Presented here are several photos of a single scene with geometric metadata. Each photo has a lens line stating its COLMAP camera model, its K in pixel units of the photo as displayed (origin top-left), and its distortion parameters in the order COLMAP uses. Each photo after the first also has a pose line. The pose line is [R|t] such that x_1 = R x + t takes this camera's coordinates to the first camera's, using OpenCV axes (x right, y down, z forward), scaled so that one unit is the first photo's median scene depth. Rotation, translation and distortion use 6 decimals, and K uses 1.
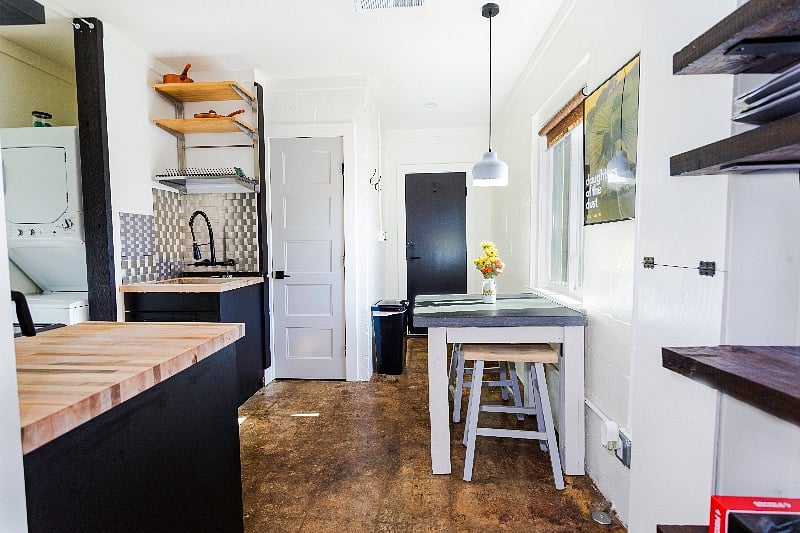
lens RADIAL K [[358.1, 0, 400.0], [0, 358.1, 266.5], [0, 0, 1]] dist [0.000767, 0.000117]
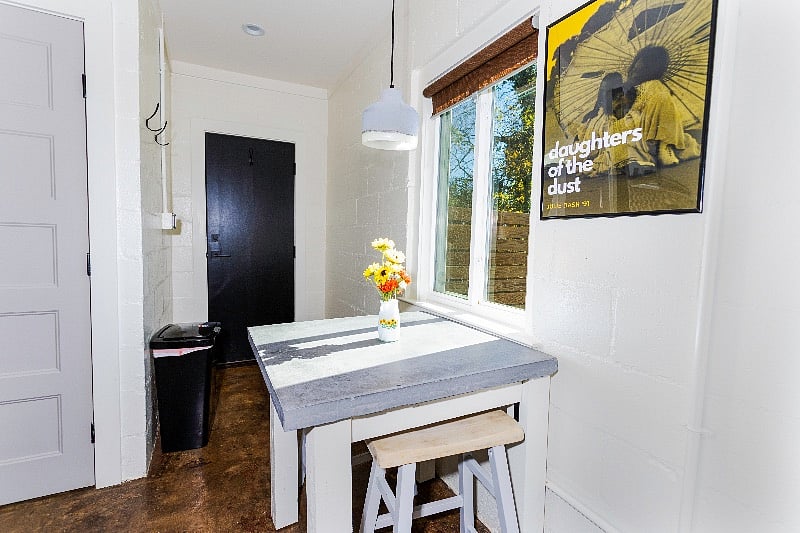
lens RADIAL K [[380.2, 0, 400.0], [0, 380.2, 266.5], [0, 0, 1]] dist [0.003051, 0.000731]
pose [[0.866482, -0.005025, 0.499183, -0.041338], [-0.000615, 0.999938, 0.011134, -0.019877], [-0.499208, -0.009955, 0.866425, 0.300180]]
